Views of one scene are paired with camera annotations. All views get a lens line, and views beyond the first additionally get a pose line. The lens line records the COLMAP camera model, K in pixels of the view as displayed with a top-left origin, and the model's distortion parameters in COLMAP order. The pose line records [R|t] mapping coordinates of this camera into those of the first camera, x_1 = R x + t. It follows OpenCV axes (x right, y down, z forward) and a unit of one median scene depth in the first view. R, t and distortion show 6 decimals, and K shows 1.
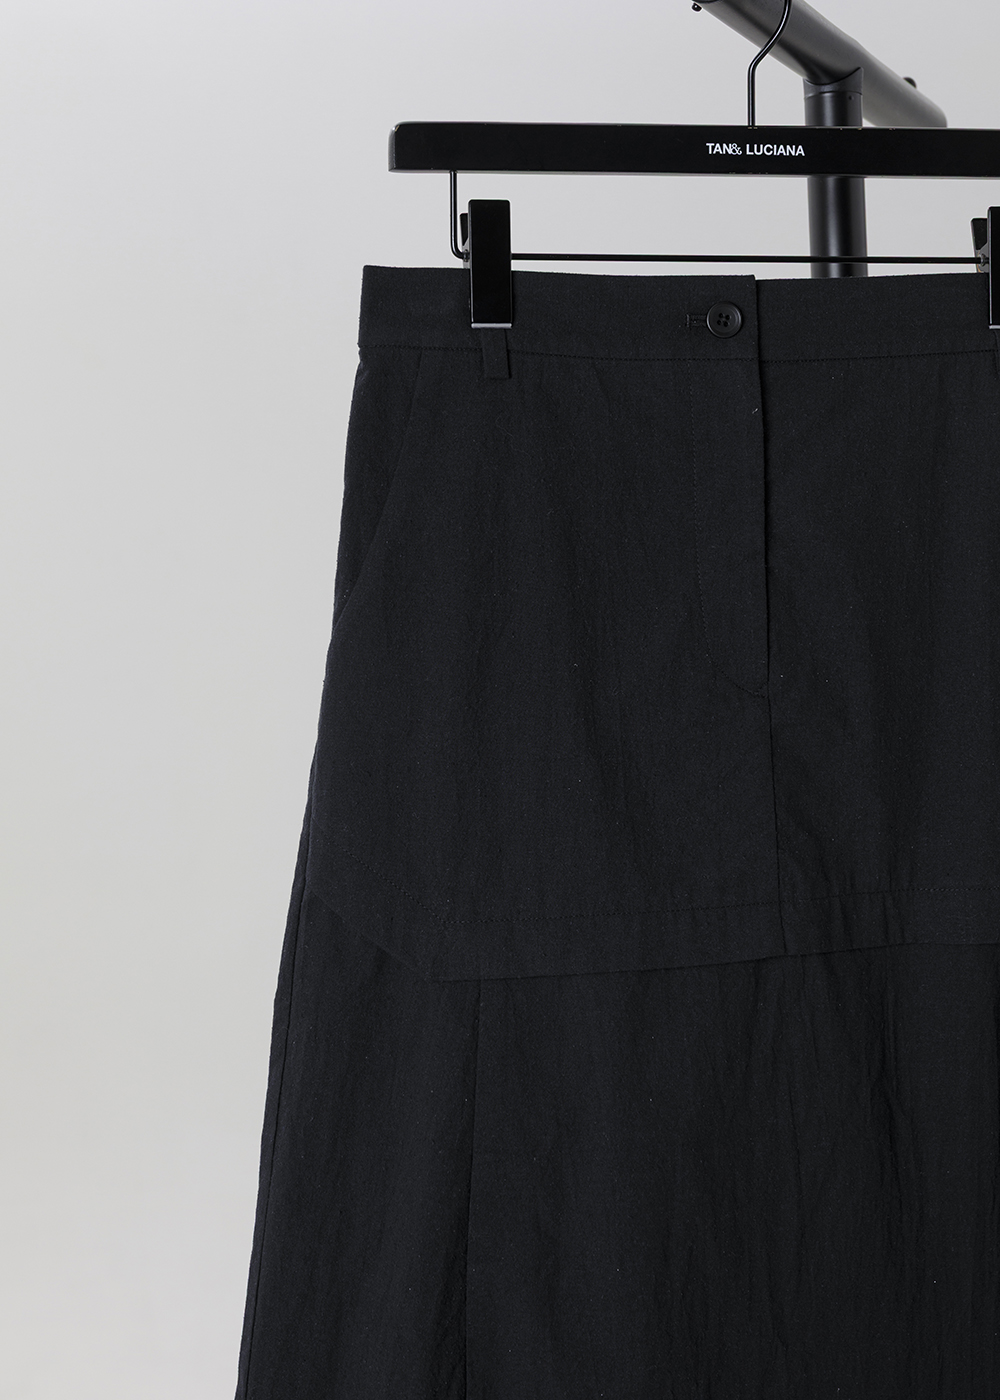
lens RADIAL K [[2385.5, 0, 500.0], [0, 2385.5, 700.0], [0, 0, 1]] dist [-0.005124, -0.098530]
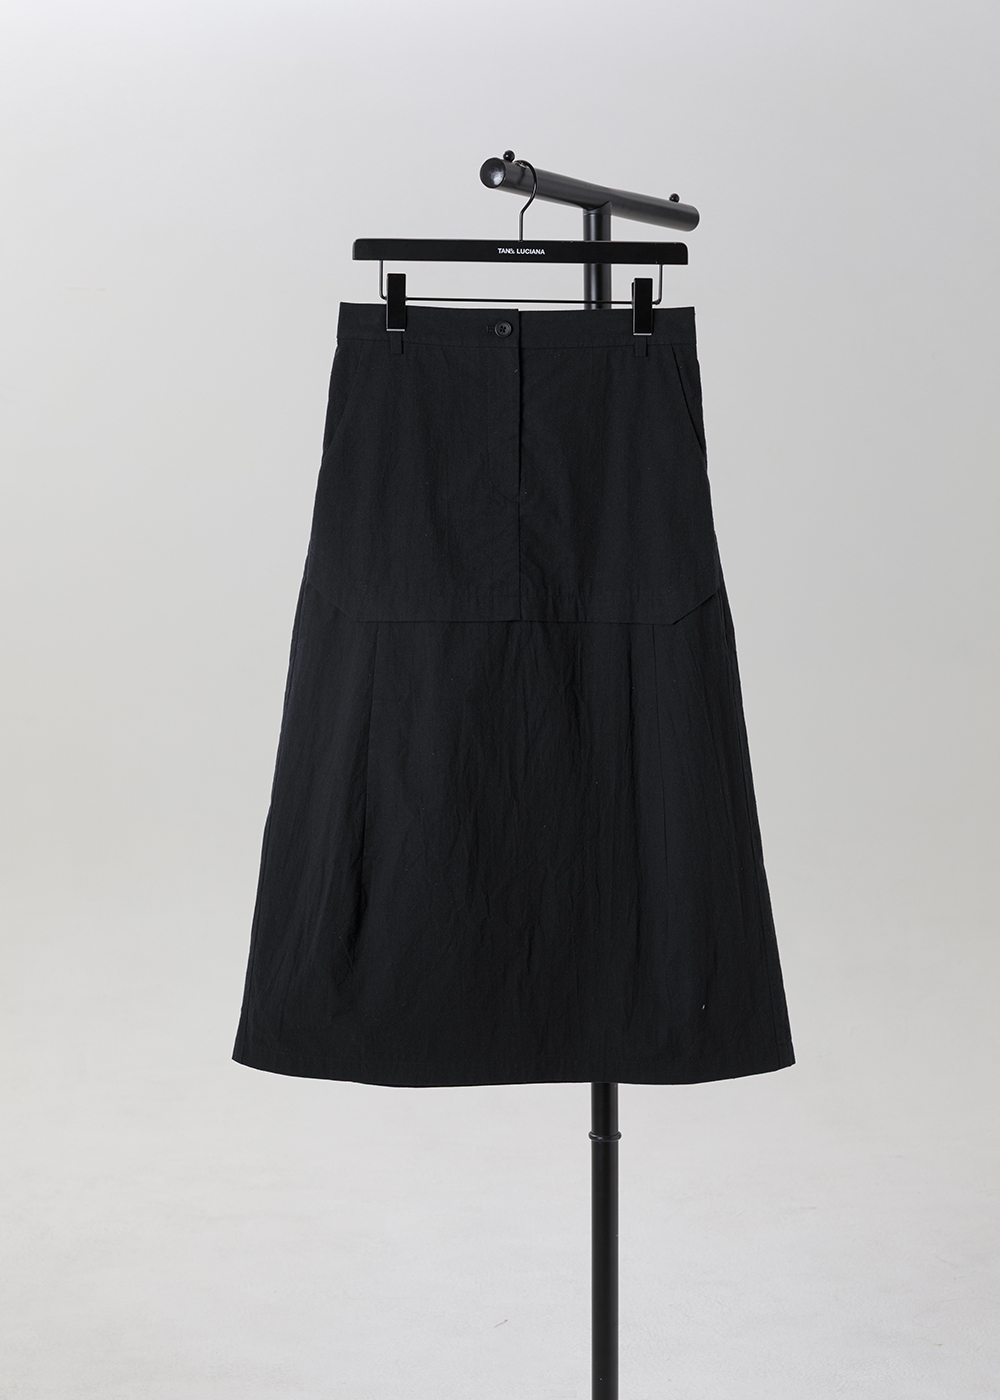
lens RADIAL K [[2385.5, 0, 500.0], [0, 2385.5, 700.0], [0, 0, 1]] dist [-0.005124, -0.098530]
pose [[0.986605, 0.042155, -0.157587, 0.450654], [-0.040160, 0.999068, 0.015826, 0.146992], [0.158107, -0.009285, 0.987378, -1.170468]]
